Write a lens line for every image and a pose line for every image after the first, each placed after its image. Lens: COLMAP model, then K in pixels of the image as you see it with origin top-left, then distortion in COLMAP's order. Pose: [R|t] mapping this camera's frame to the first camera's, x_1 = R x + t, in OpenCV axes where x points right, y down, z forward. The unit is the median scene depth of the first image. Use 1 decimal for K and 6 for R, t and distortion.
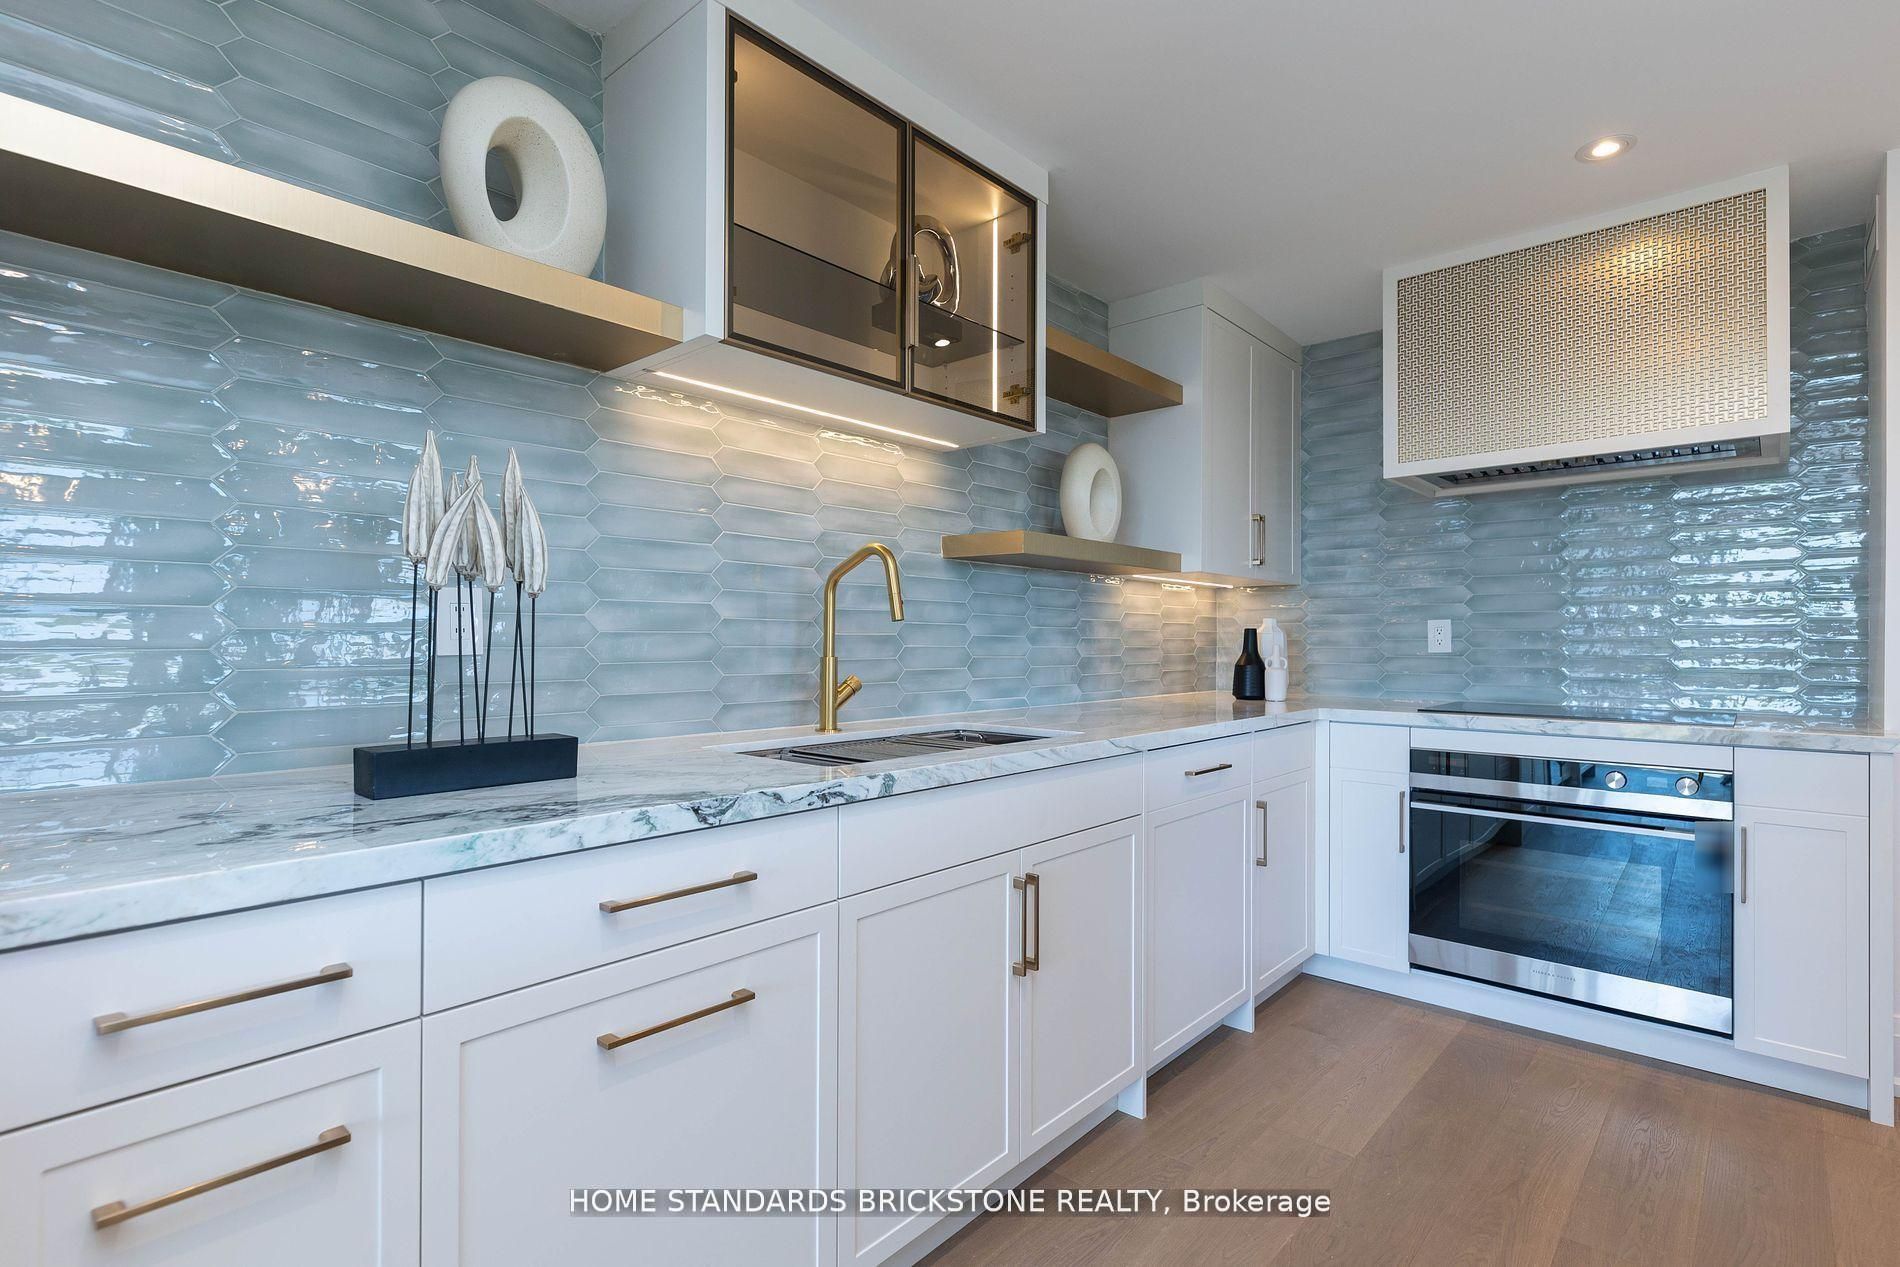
lens RADIAL K [[899.6, 0, 950.0], [0, 899.6, 633.5], [0, 0, 1]] dist [0.001644, 0.000425]
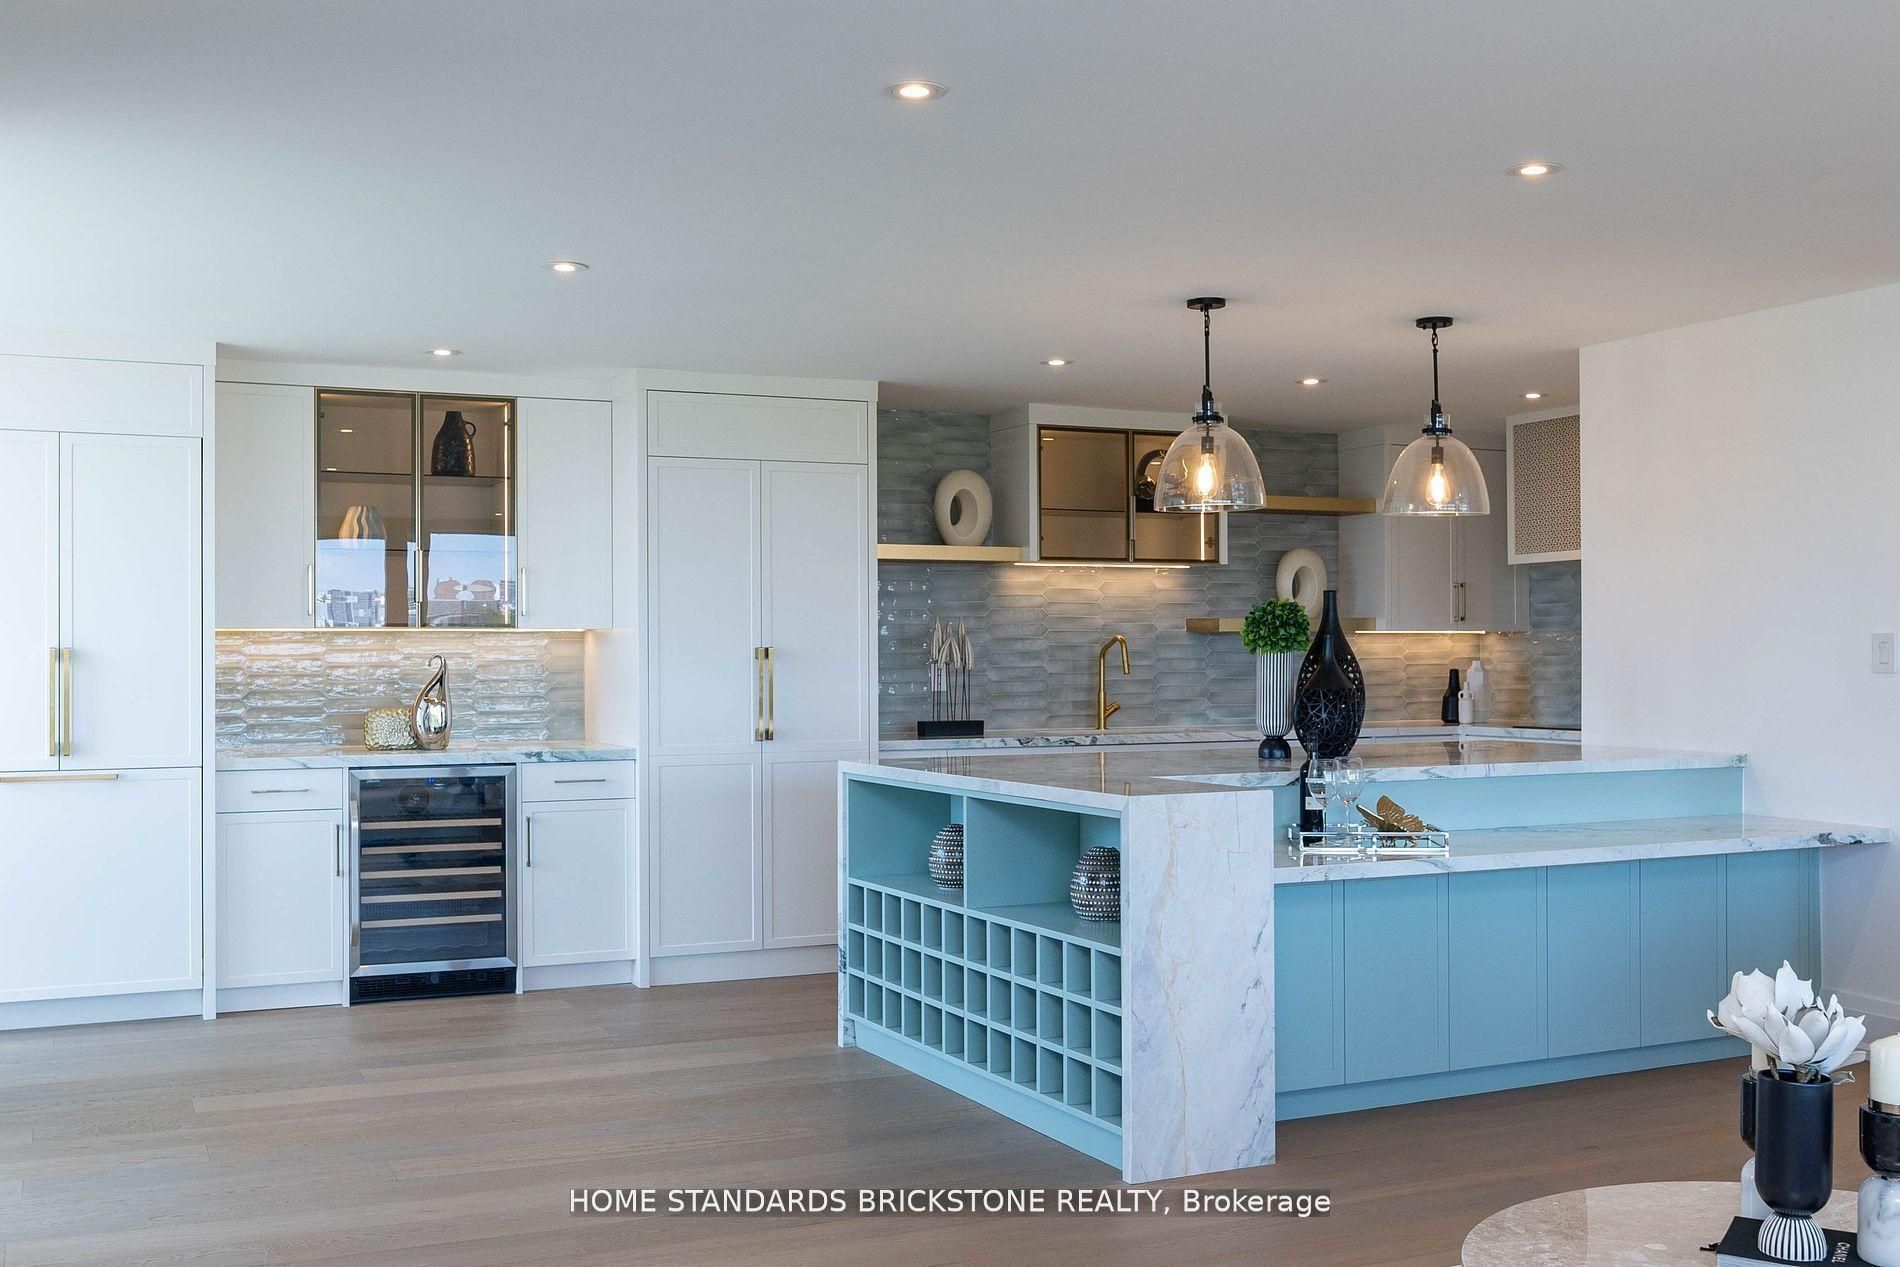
lens RADIAL K [[899.6, 0, 950.0], [0, 899.6, 633.5], [0, 0, 1]] dist [0.001644, 0.000425]
pose [[0.909516, -0.030290, -0.414564, 0.370425], [0.014323, 0.999033, -0.041572, -0.022876], [0.415422, 0.031873, 0.909070, -0.899384]]
